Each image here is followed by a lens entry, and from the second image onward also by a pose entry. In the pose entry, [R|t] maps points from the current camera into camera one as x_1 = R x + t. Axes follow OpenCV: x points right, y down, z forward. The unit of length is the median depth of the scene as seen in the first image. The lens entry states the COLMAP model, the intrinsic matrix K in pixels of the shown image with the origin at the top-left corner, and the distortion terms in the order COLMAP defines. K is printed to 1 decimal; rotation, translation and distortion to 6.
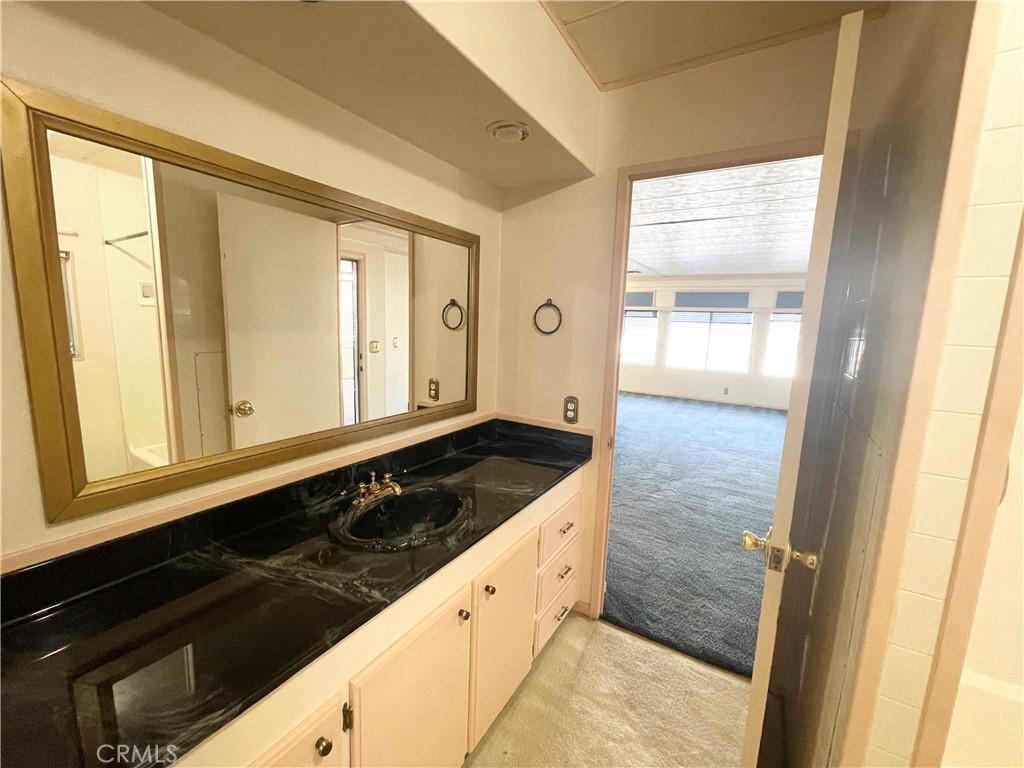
lens RADIAL K [[418.5, 0, 514.4], [0, 418.5, 383.8], [0, 0, 1]] dist [-0.000237, 0.000249]
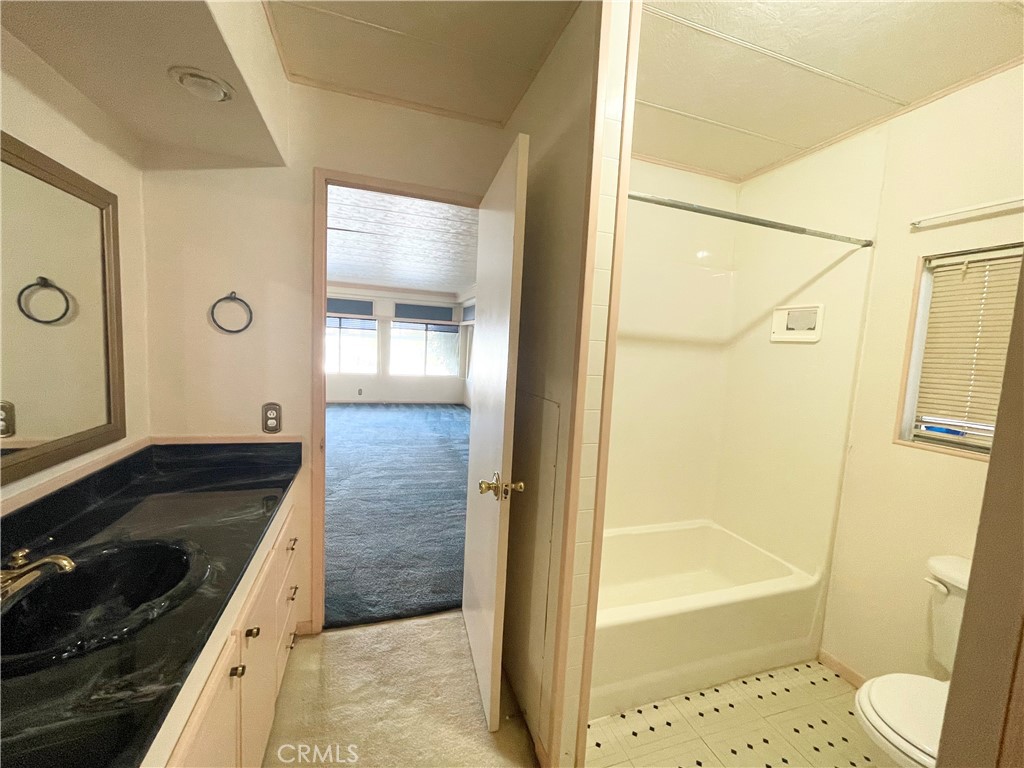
lens RADIAL K [[418.5, 0, 514.4], [0, 418.5, 383.8], [0, 0, 1]] dist [-0.000237, 0.000249]
pose [[0.636185, -0.069867, 0.768366, -0.218338], [0.080523, 0.996465, 0.023936, 0.009702], [-0.767323, 0.046644, 0.639562, 0.022682]]
